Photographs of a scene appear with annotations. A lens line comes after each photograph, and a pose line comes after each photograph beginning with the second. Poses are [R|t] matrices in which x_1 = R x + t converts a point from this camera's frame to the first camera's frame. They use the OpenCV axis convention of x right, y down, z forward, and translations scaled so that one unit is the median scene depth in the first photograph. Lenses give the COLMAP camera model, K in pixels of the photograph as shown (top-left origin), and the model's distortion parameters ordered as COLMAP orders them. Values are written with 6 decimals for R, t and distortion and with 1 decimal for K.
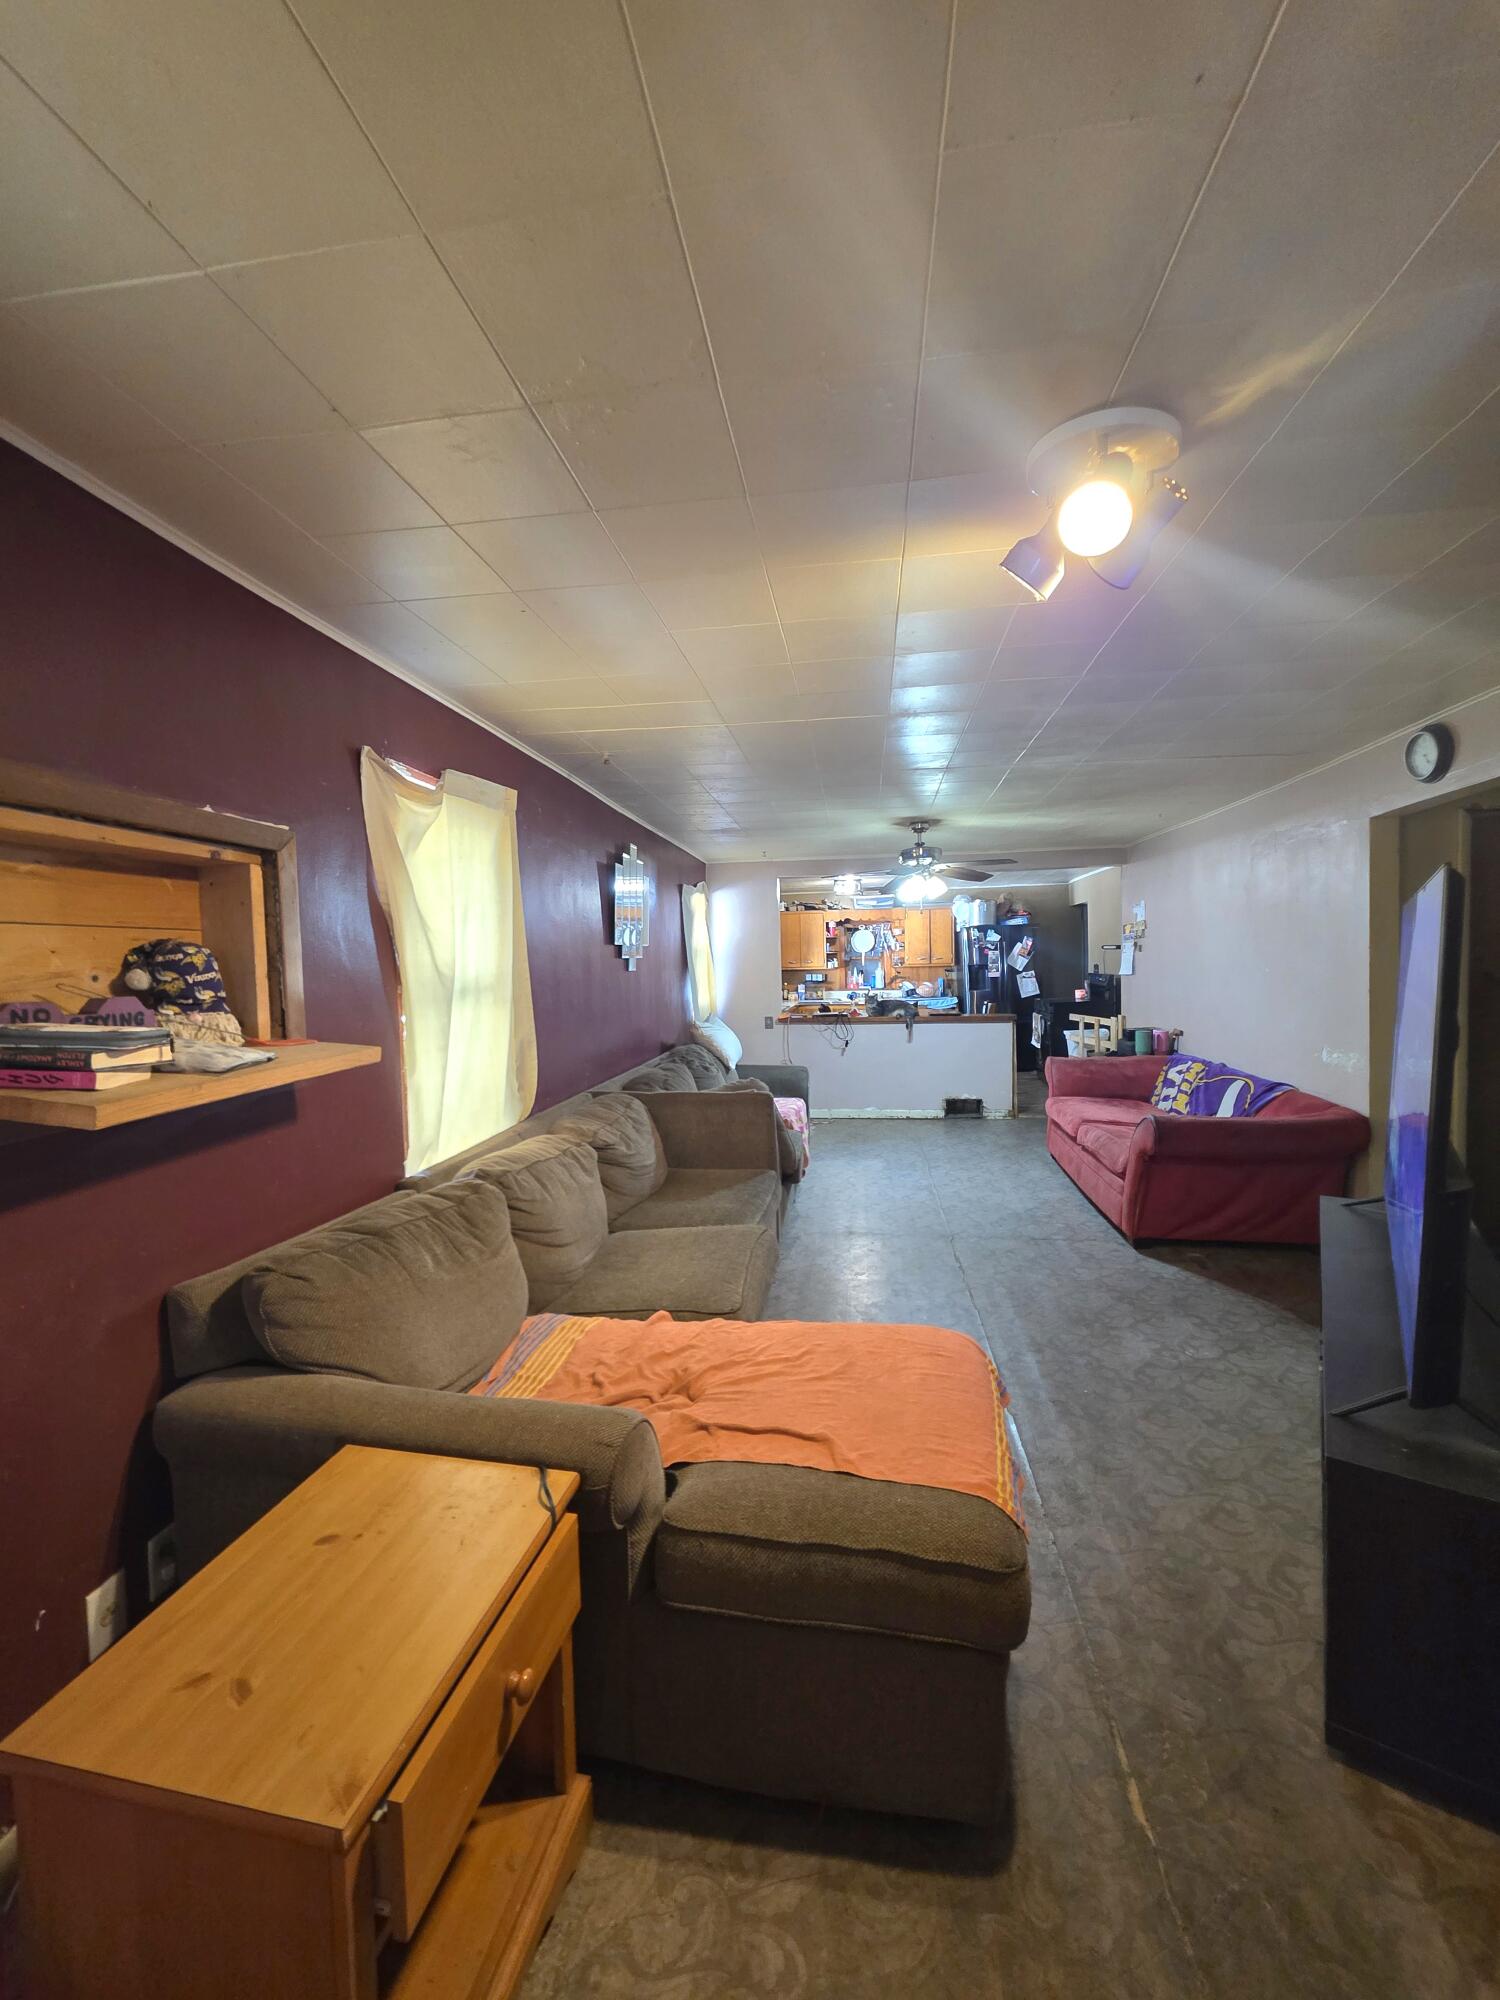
lens RADIAL K [[798.7, 0, 750.0], [0, 798.7, 1000.0], [0, 0, 1]] dist [-0.001347, -0.000321]
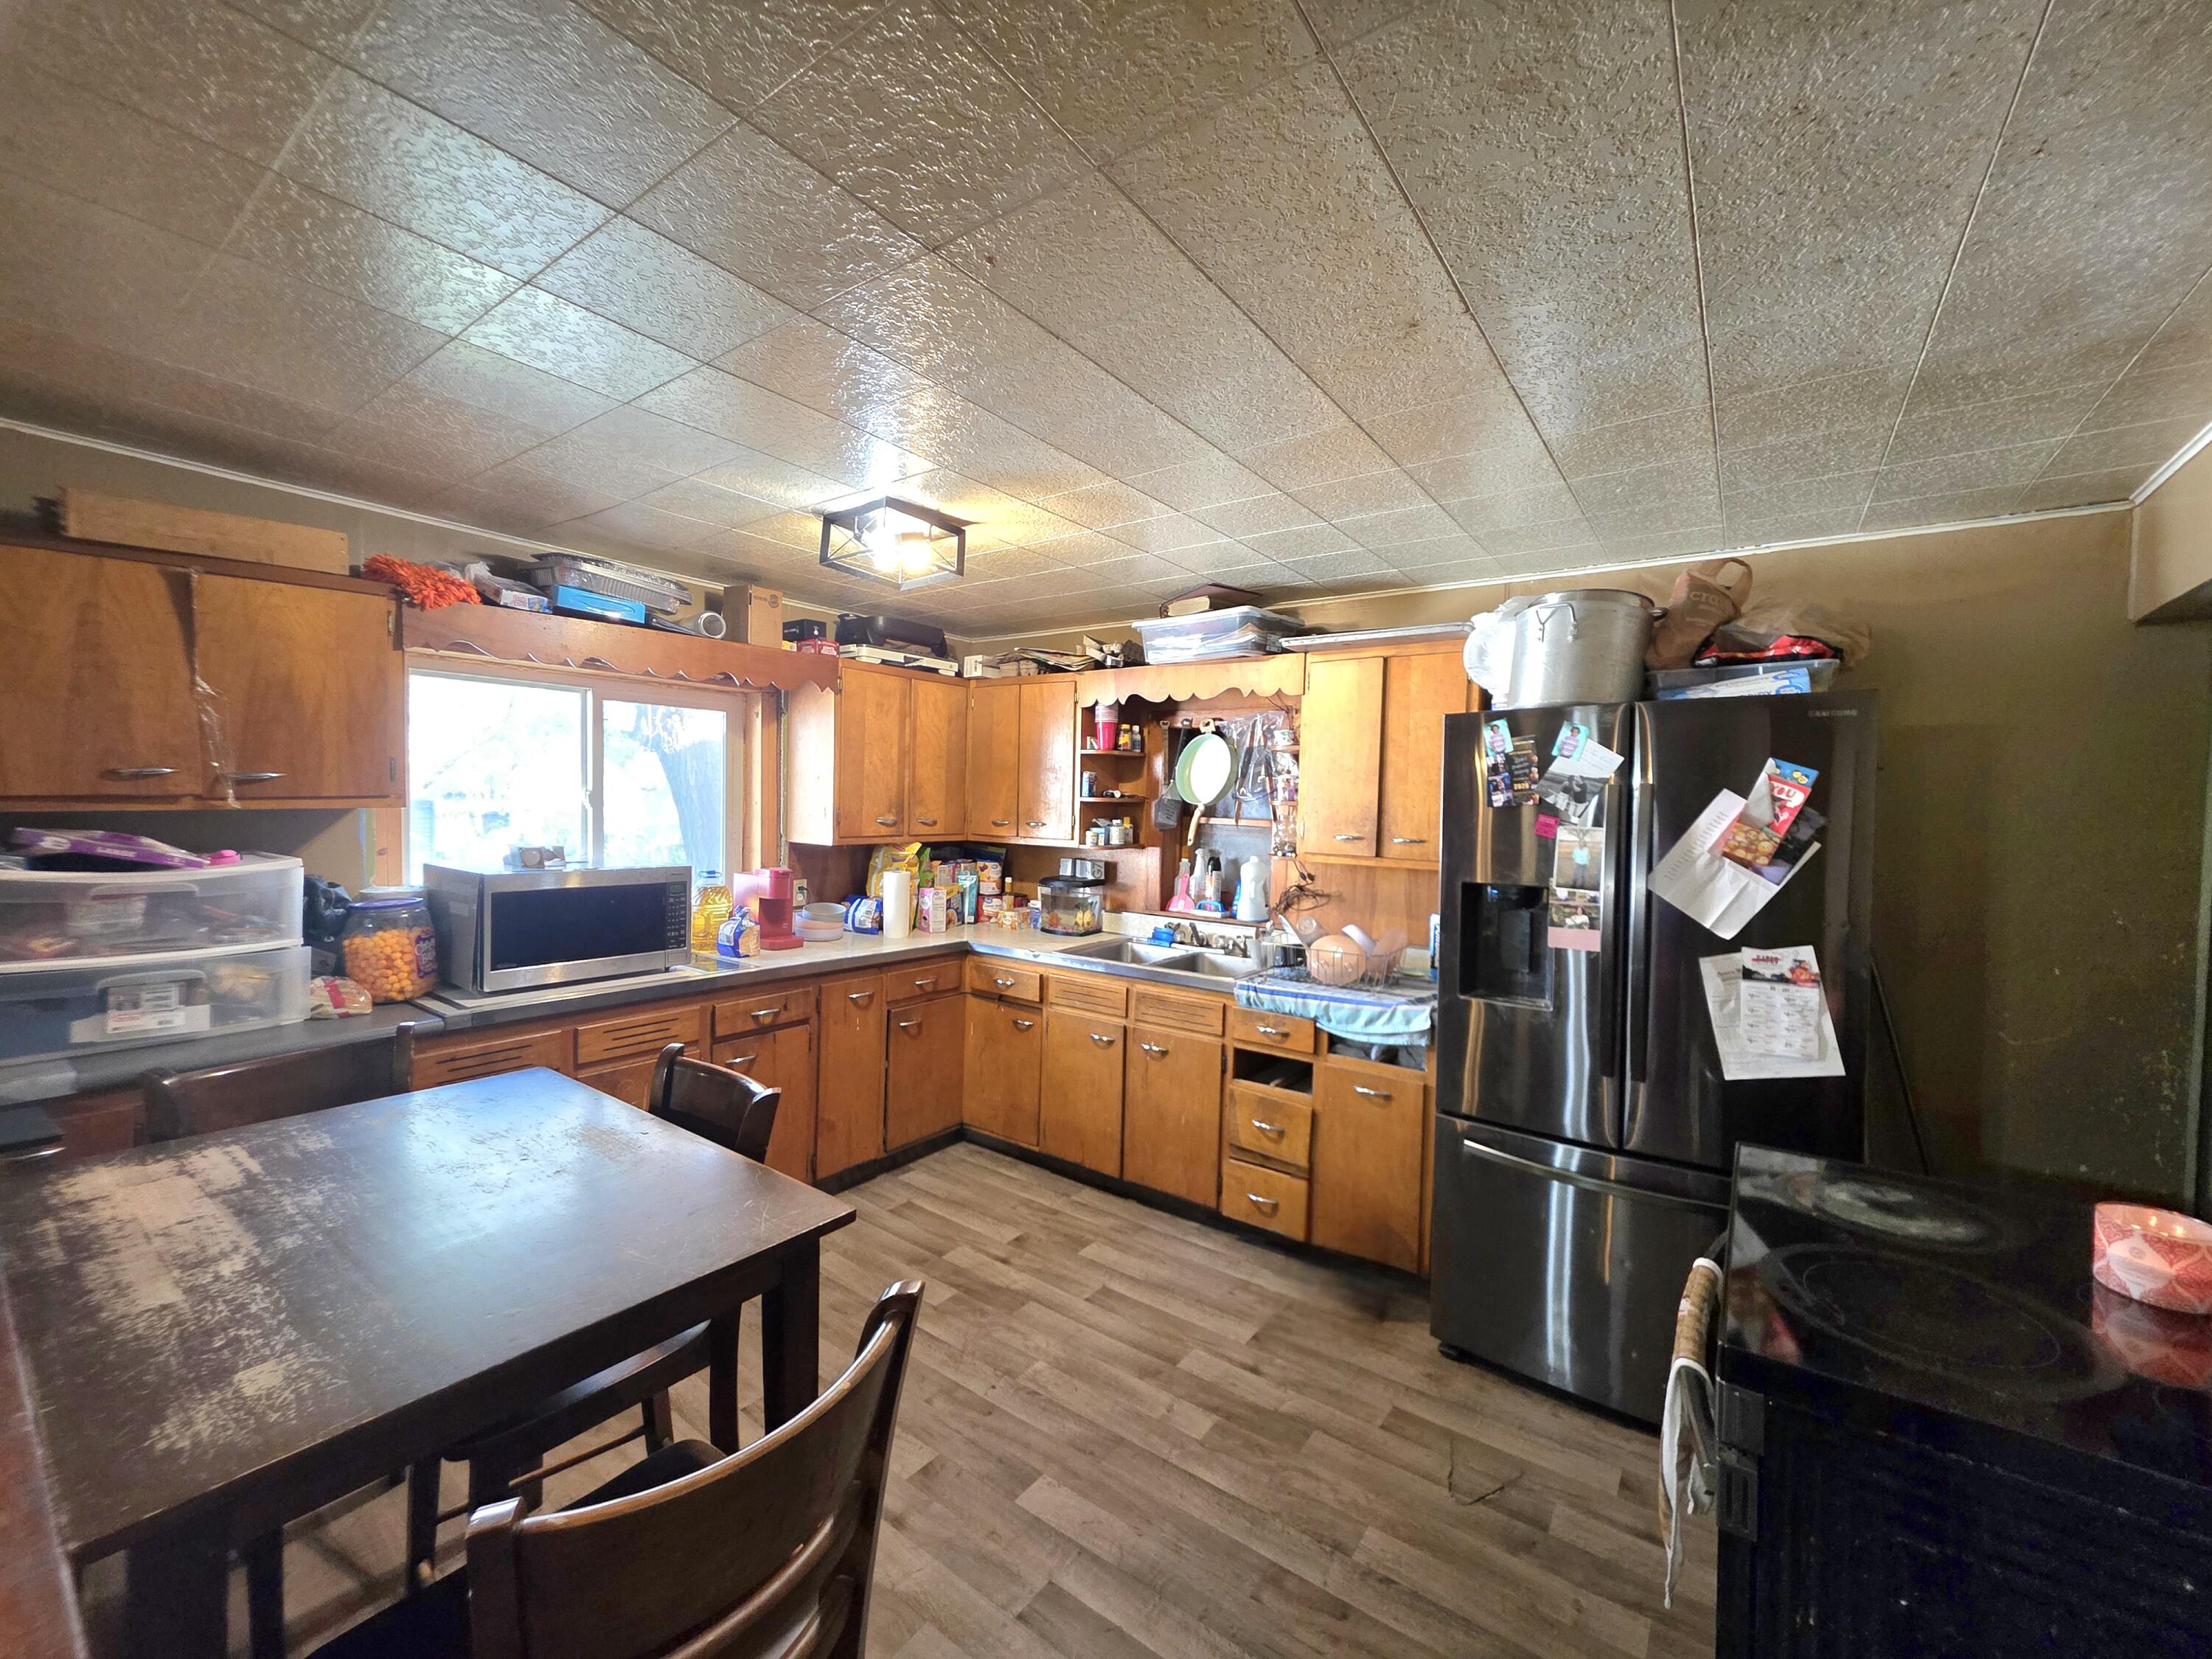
lens RADIAL K [[883.4, 0, 1102.4], [0, 883.4, 832.7], [0, 0, 1]] dist [-0.001347, -0.000321]
pose [[0.879525, 0.065750, -0.471288, 0.293576], [-0.072820, 0.997340, 0.003243, -0.049517], [0.470247, 0.031467, 0.881974, 0.716364]]
